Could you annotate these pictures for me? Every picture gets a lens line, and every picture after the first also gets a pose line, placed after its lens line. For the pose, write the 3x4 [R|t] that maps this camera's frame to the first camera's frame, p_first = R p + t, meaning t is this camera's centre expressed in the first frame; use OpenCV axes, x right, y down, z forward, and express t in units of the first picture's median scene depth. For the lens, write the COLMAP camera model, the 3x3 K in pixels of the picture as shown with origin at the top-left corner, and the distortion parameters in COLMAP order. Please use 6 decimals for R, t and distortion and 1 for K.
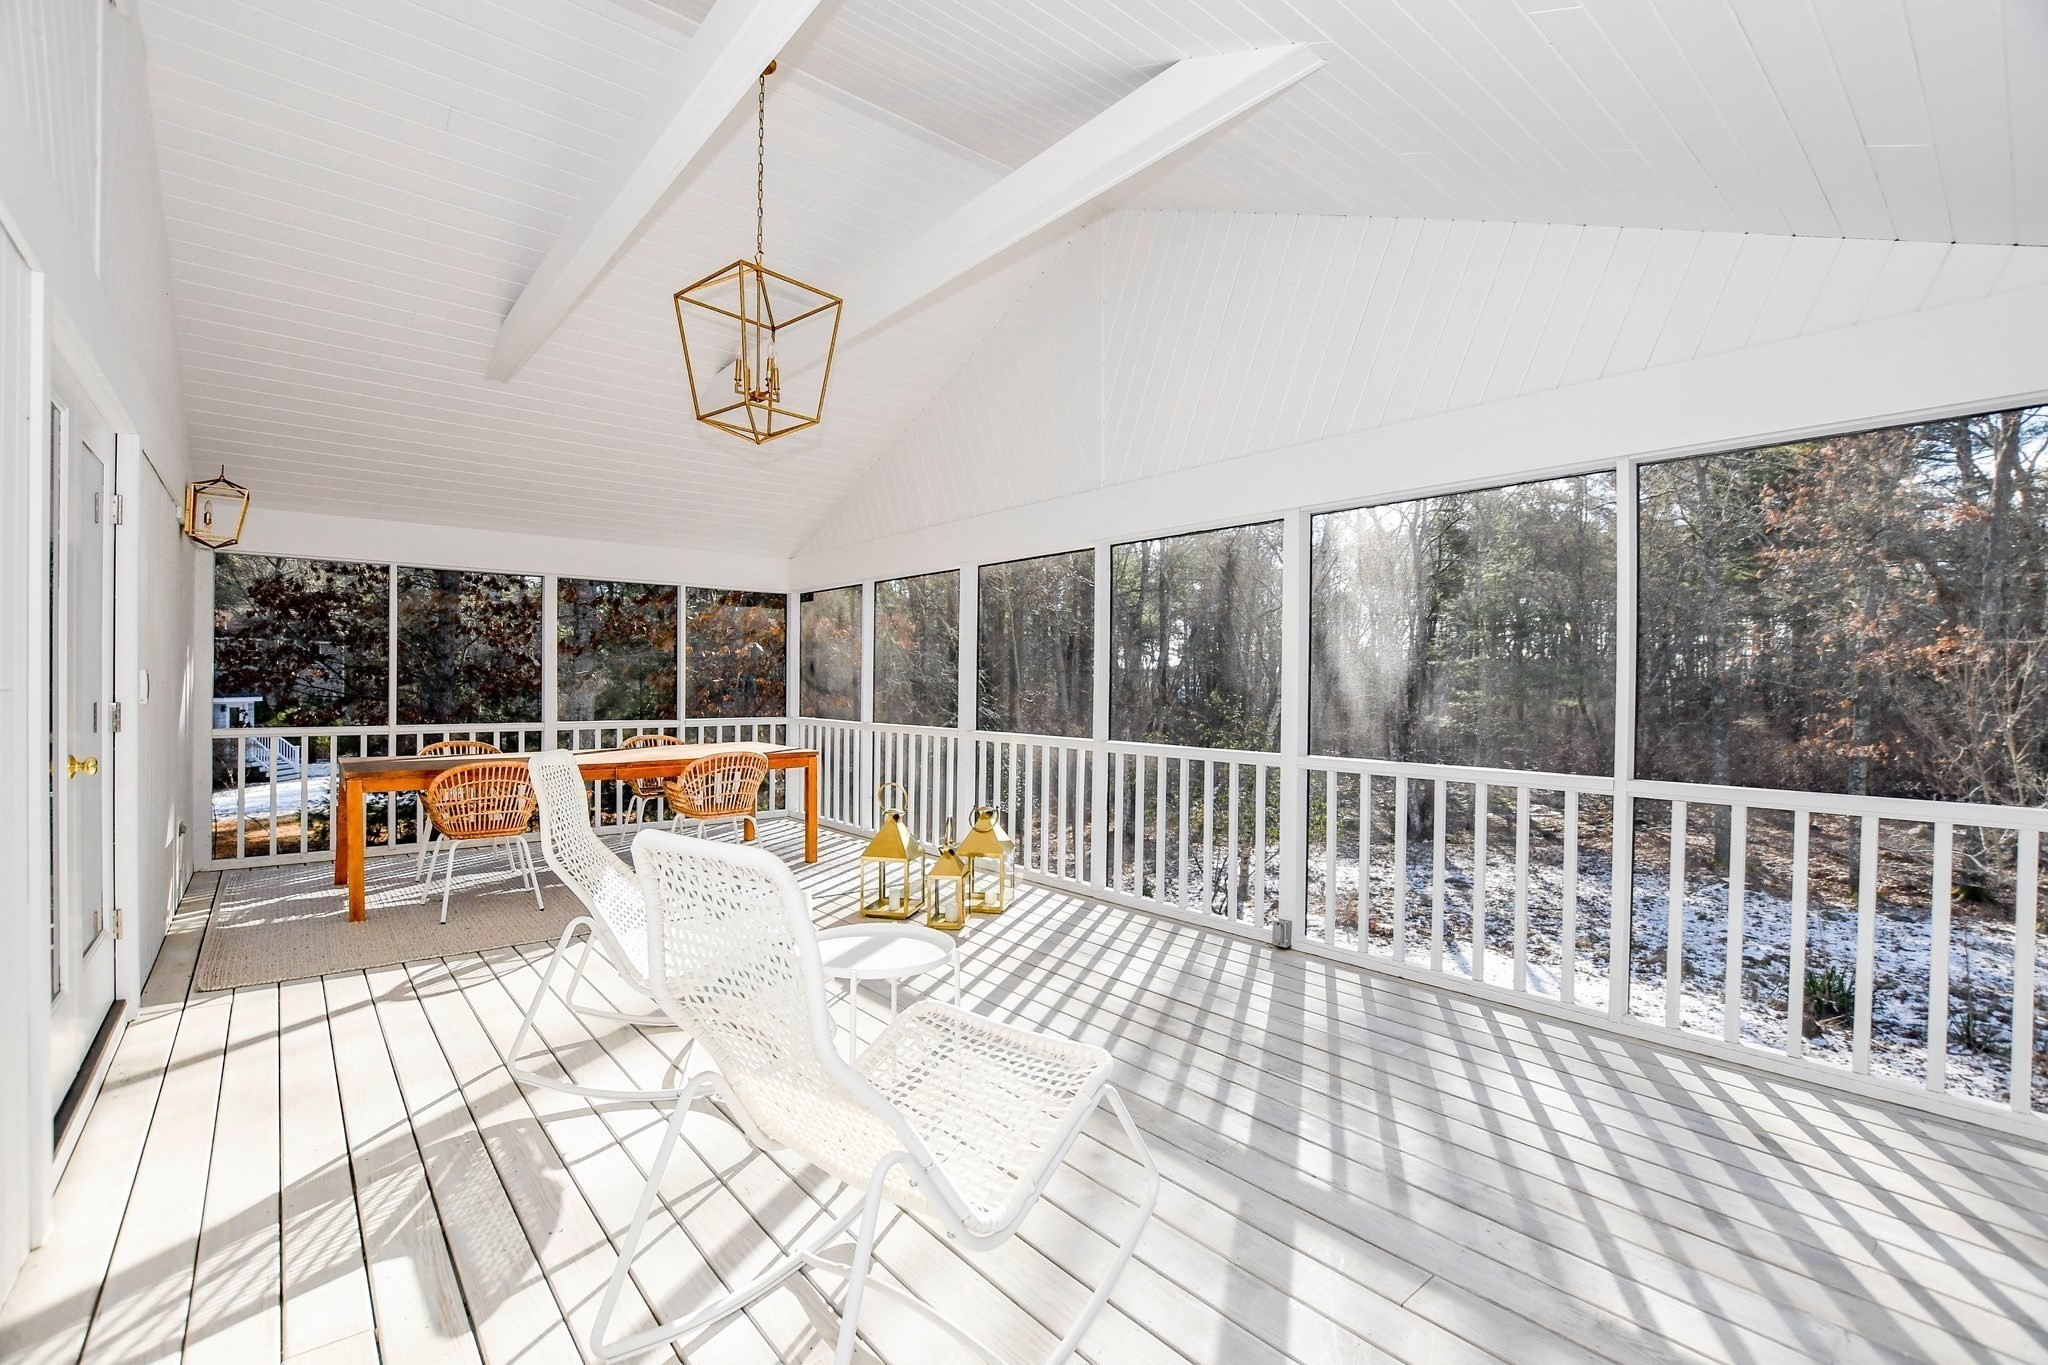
lens RADIAL K [[914.9, 0, 1017.3], [0, 914.9, 673.9], [0, 0, 1]] dist [-0.036618, 0.008018]
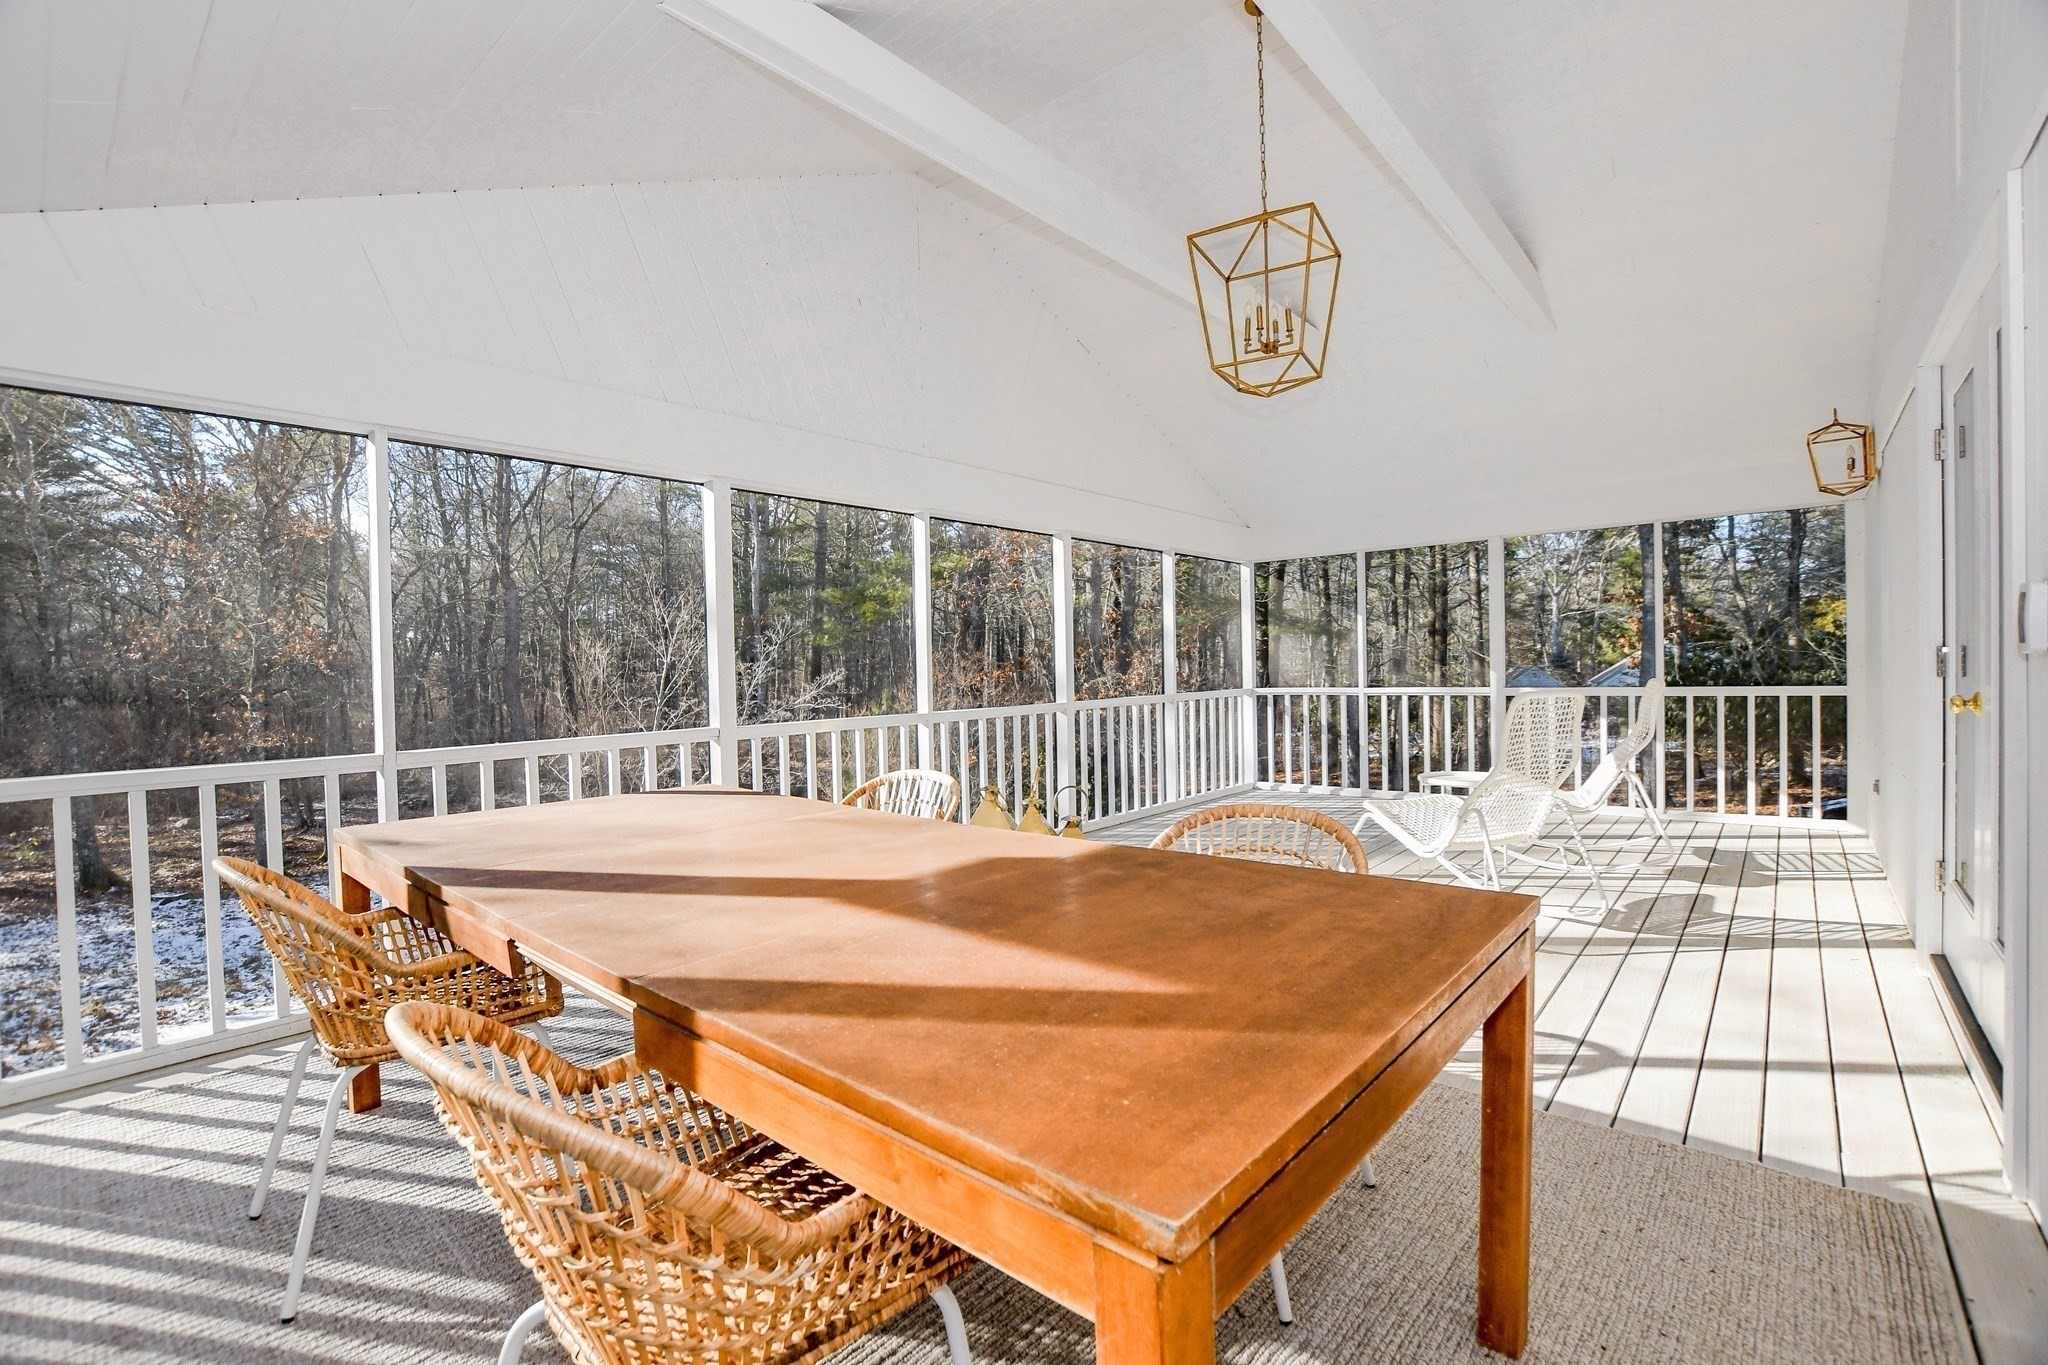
lens RADIAL K [[865.5, 0, 1024.0], [0, 865.5, 682.5], [0, 0, 1]] dist [-0.001123, 0.000114]
pose [[-0.156403, -0.030442, 0.987224, -1.045556], [-0.006522, 0.999535, 0.029788, 0.021071], [-0.987672, -0.001780, -0.156529, 1.258288]]
